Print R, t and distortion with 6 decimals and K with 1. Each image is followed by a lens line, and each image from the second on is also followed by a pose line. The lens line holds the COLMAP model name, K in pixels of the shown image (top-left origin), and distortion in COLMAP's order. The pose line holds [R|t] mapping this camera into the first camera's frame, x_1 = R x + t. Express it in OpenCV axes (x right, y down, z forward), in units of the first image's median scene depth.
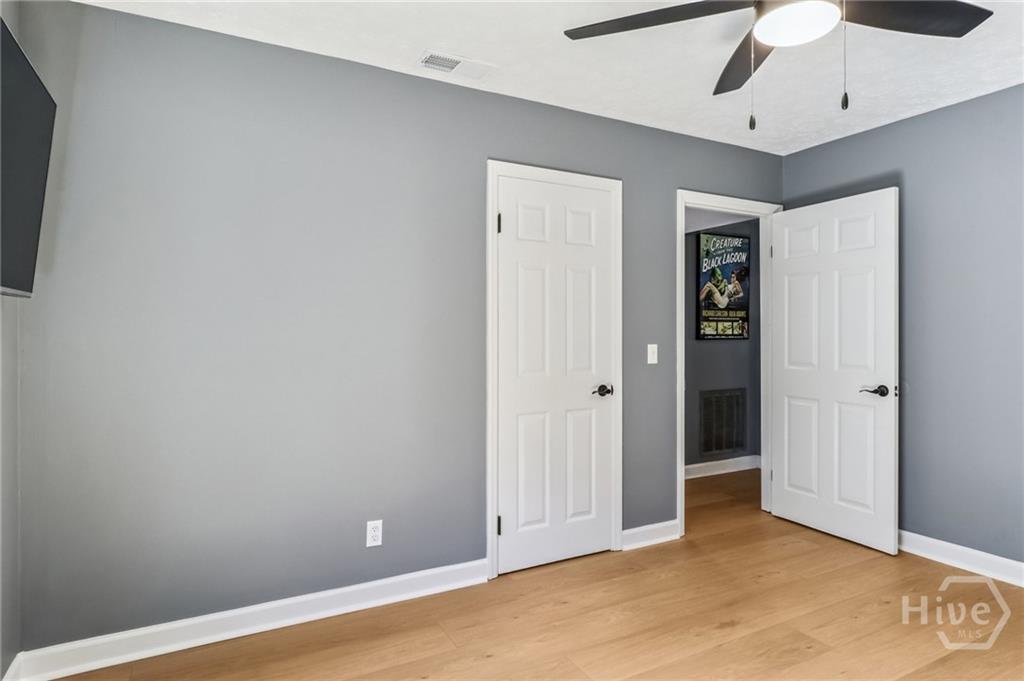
lens RADIAL K [[602.1, 0, 505.2], [0, 602.1, 338.2], [0, 0, 1]] dist [0.004266, -0.000864]
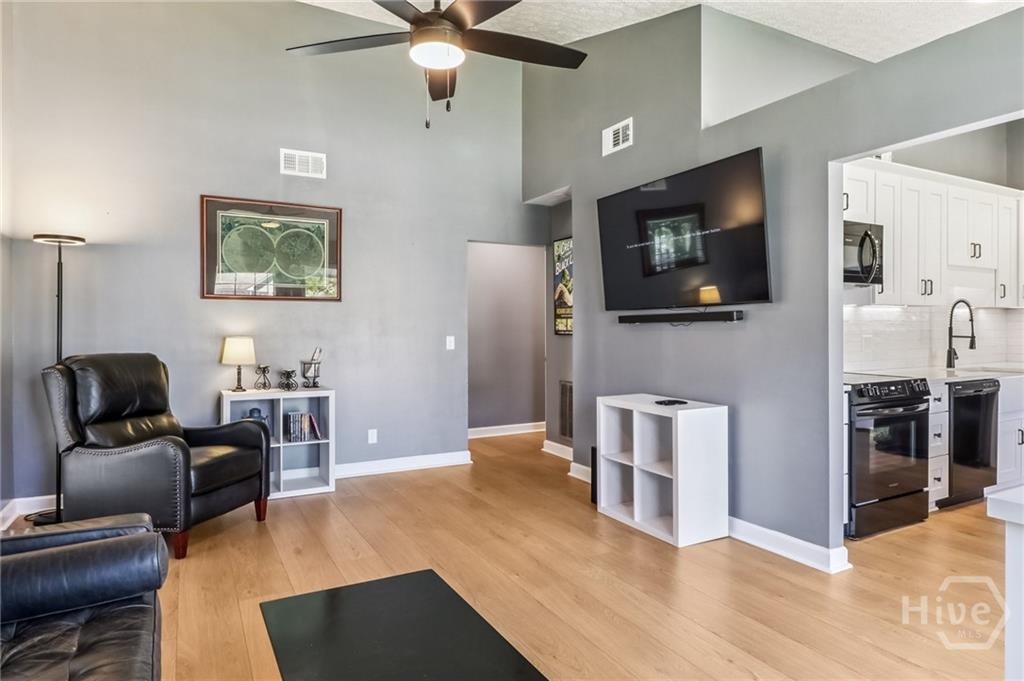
lens RADIAL K [[602.1, 0, 521.5], [0, 602.1, 330.5], [0, 0, 1]] dist [0.004266, -0.000864]
pose [[0.008562, 0.008640, -0.999926, 1.448344], [0.001809, 0.999961, 0.008656, -0.015674], [0.999962, -0.001883, 0.008546, 0.917107]]
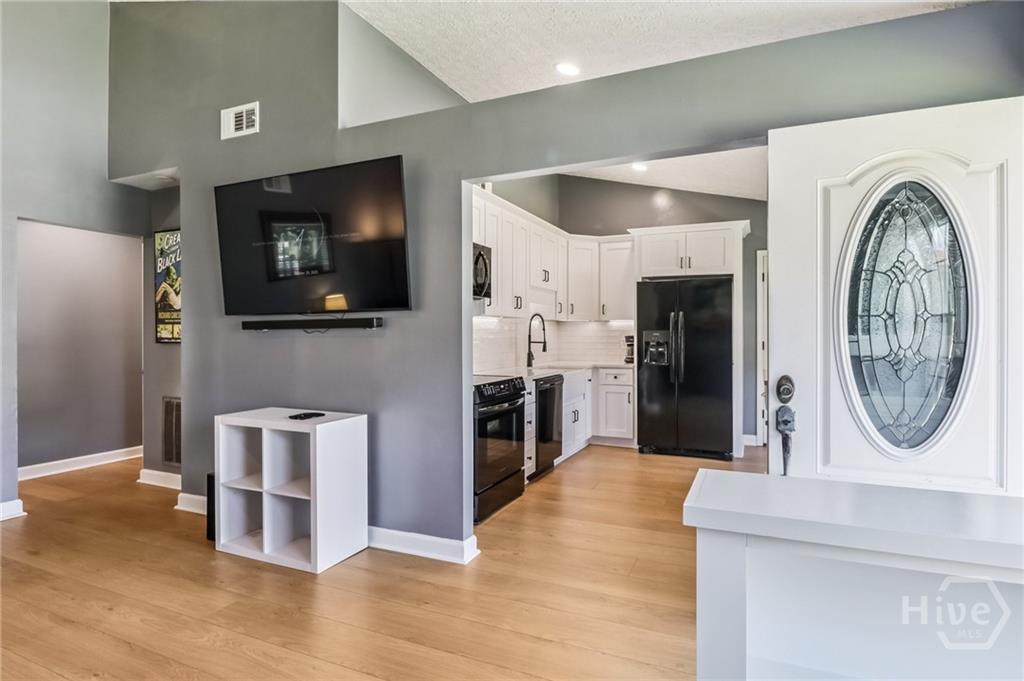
lens RADIAL K [[538.6, 0, 517.4], [0, 538.6, 335.9], [0, 0, 1]] dist [-0.001268, -0.006256]
pose [[0.609390, 0.005190, -0.792854, 1.344492], [-0.001928, 0.999985, 0.005064, -0.014509], [0.792868, -0.001557, 0.609391, 0.924339]]
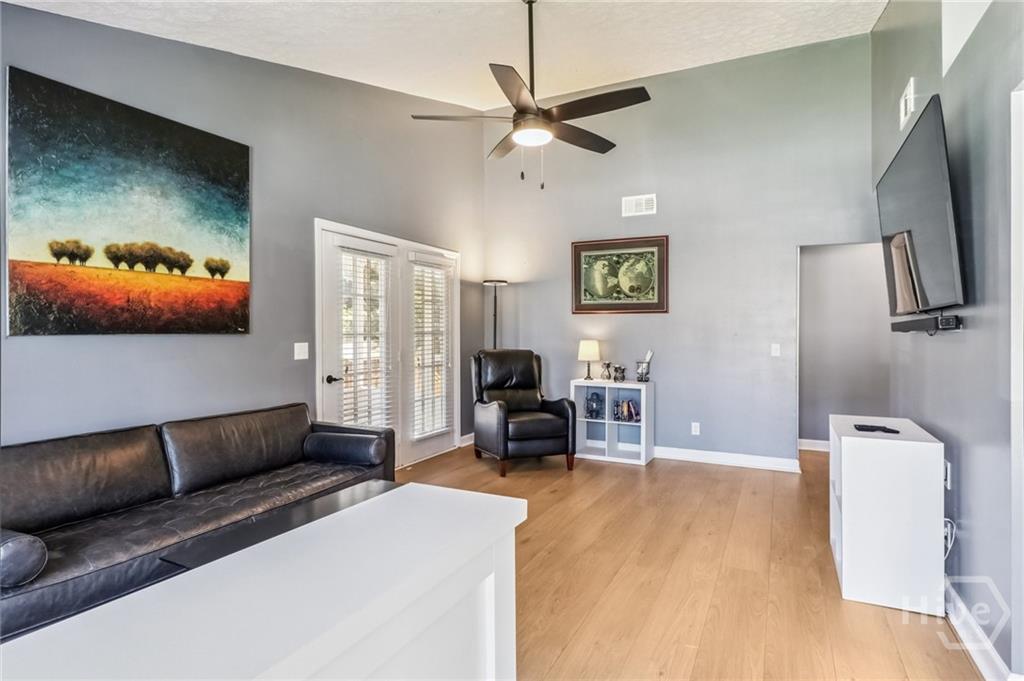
lens RADIAL K [[538.6, 0, 512.5], [0, 538.6, 336.9], [0, 0, 1]] dist [-0.001268, -0.006256]
pose [[-0.819712, 0.007222, -0.572730, 1.326669], [0.001181, 0.999940, 0.010920, -0.018919], [0.572775, 0.008275, -0.819671, 1.312387]]
